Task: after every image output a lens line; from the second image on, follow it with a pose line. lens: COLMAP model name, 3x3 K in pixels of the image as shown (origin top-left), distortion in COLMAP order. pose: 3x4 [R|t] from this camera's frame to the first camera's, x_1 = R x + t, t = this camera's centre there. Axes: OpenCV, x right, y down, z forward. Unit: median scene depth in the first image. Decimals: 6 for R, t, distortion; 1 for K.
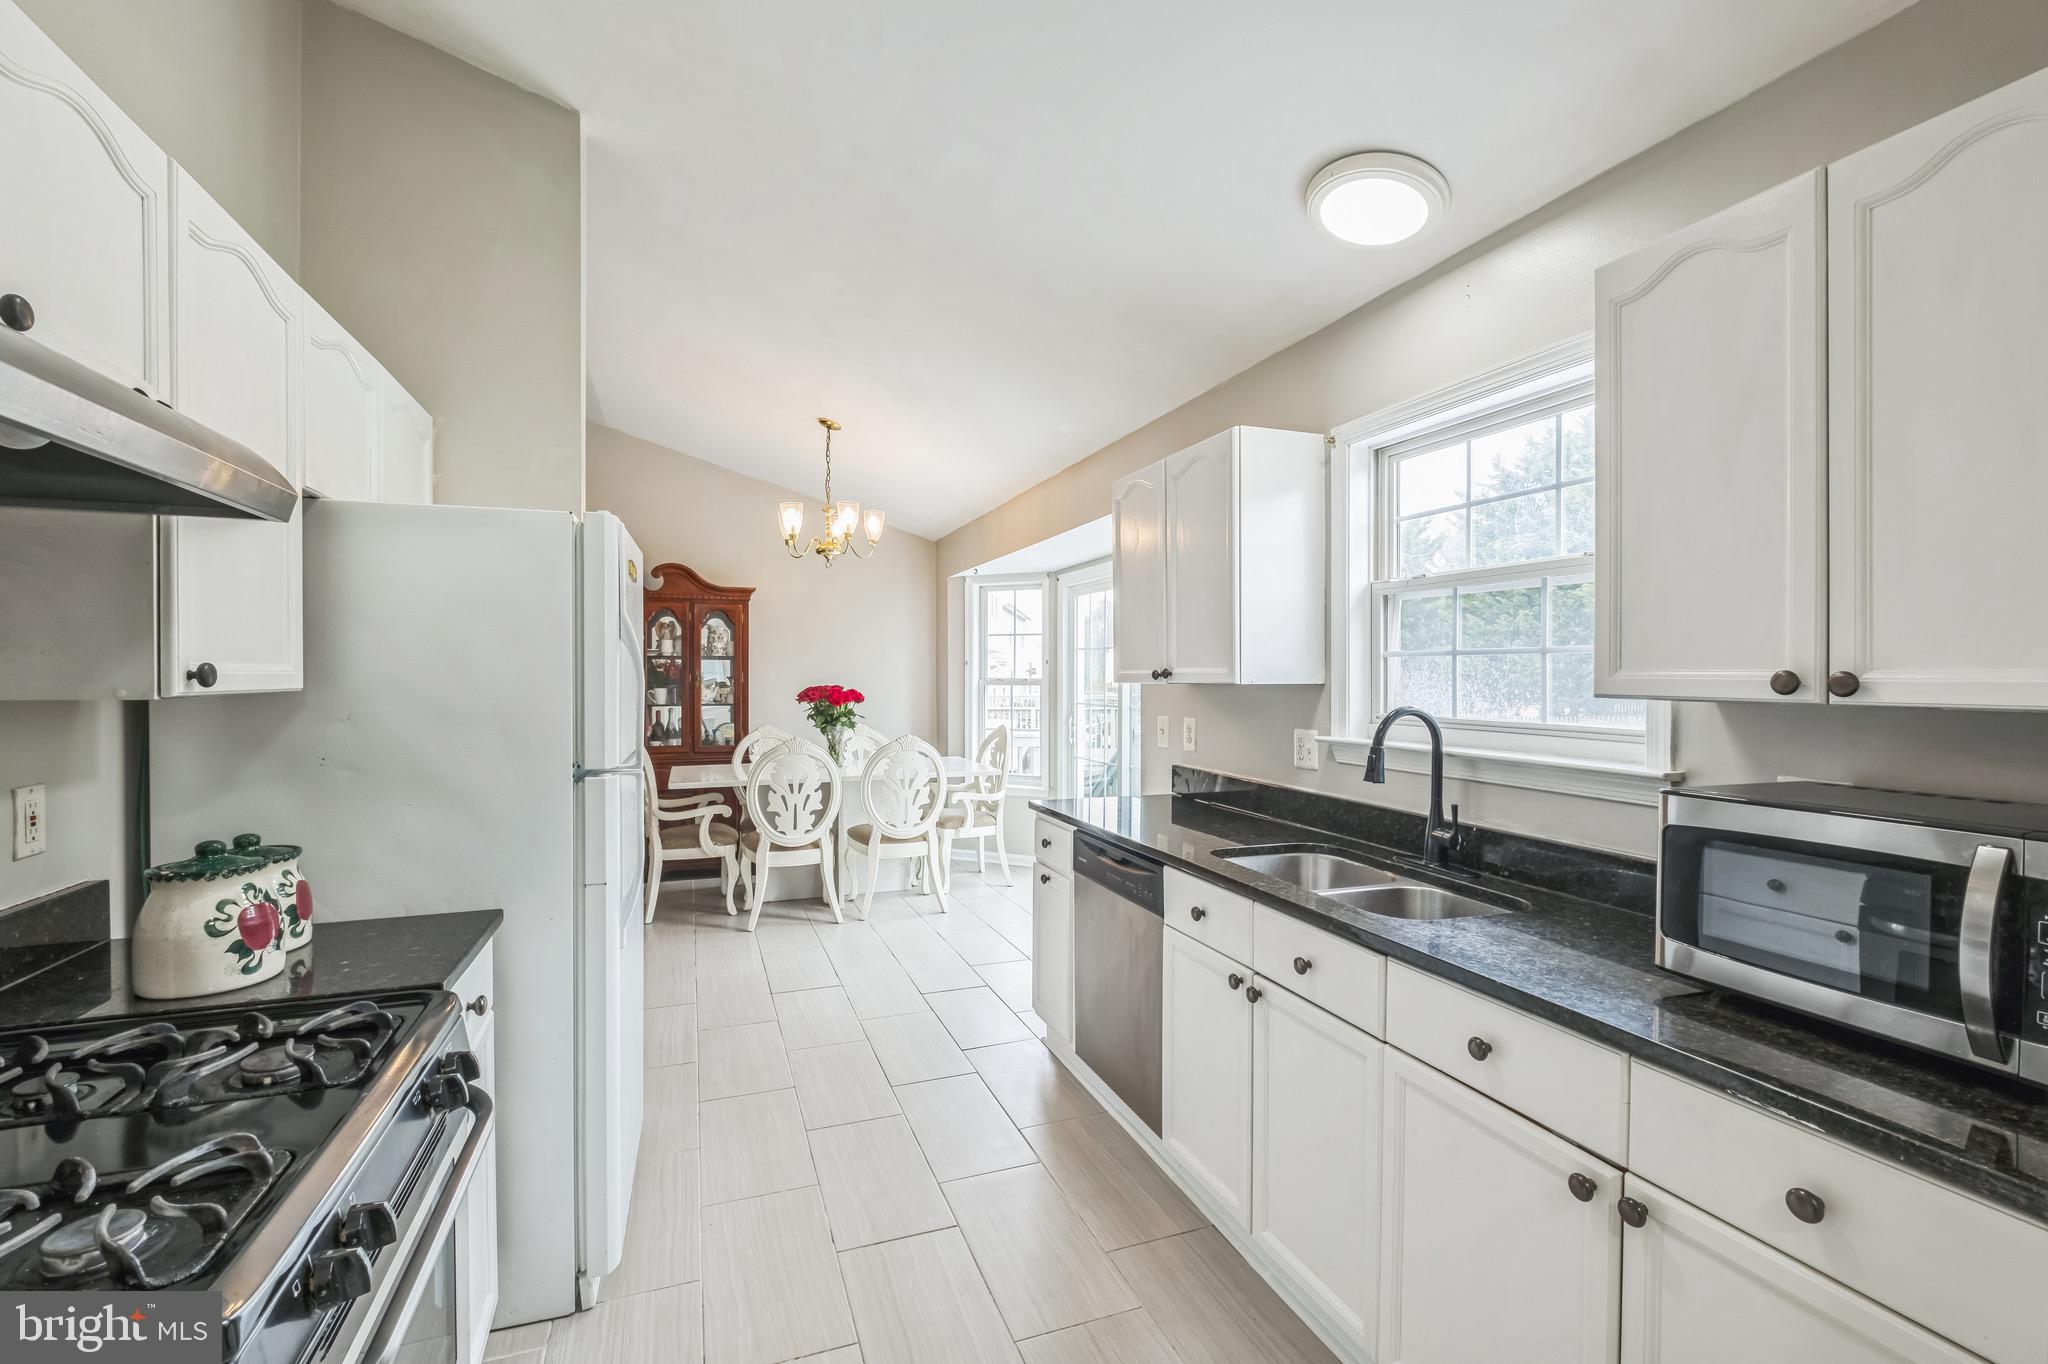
lens RADIAL K [[889.1, 0, 1019.4], [0, 889.1, 676.6], [0, 0, 1]] dist [-0.001580, -0.002354]
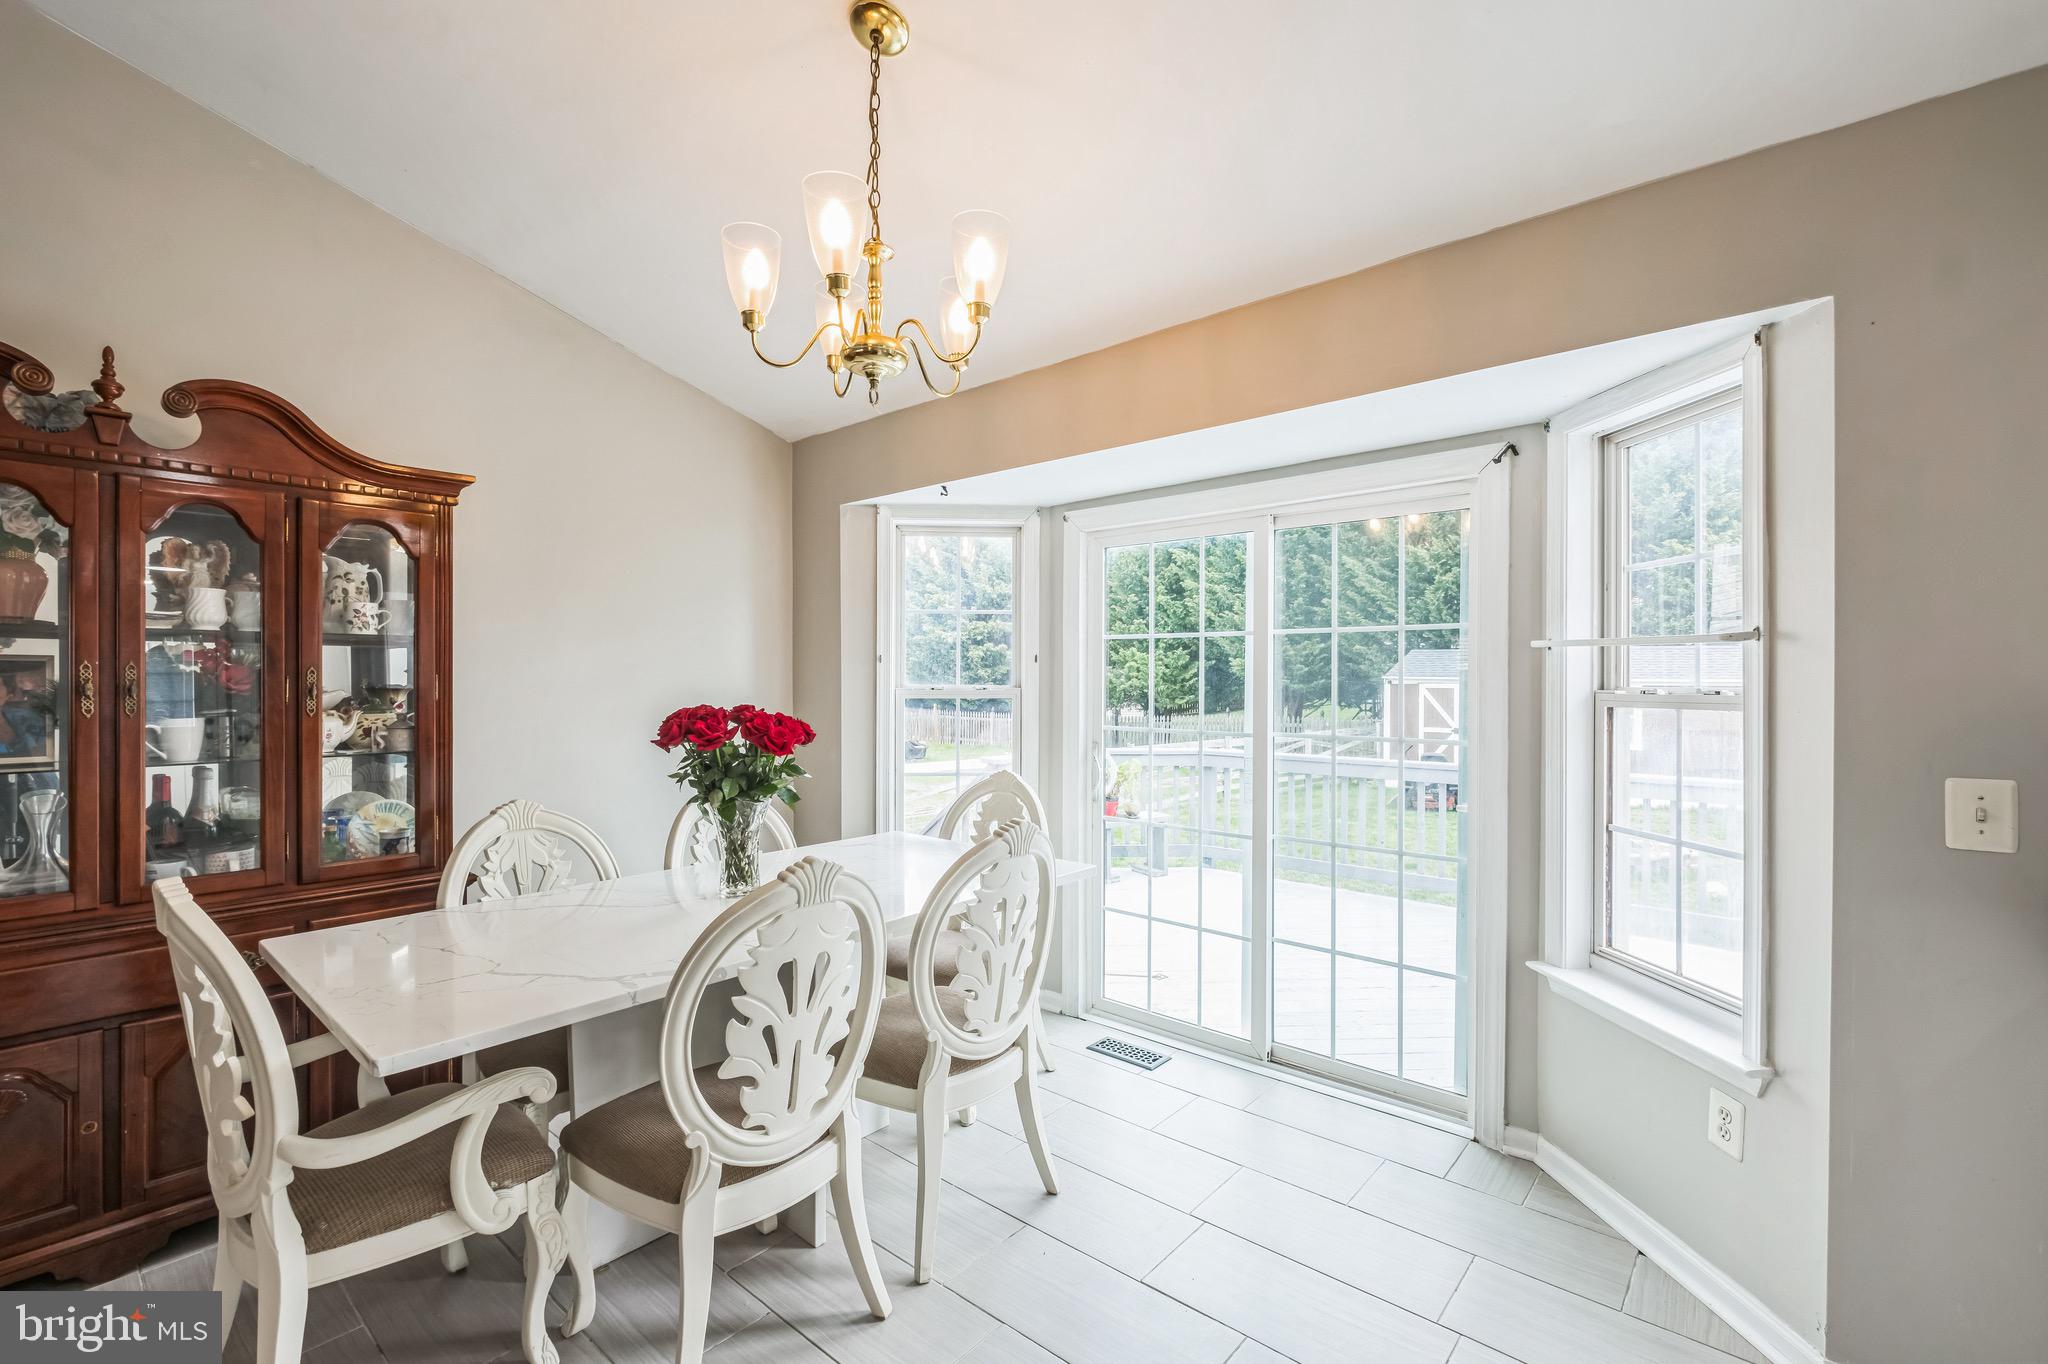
lens RADIAL K [[889.1, 0, 1010.3], [0, 889.1, 685.1], [0, 0, 1]] dist [-0.001580, -0.002354]
pose [[0.882553, -0.003034, 0.470203, -0.296648], [0.000358, 0.999983, 0.005780, -0.003100], [-0.470213, -0.004933, 0.882539, 0.552325]]
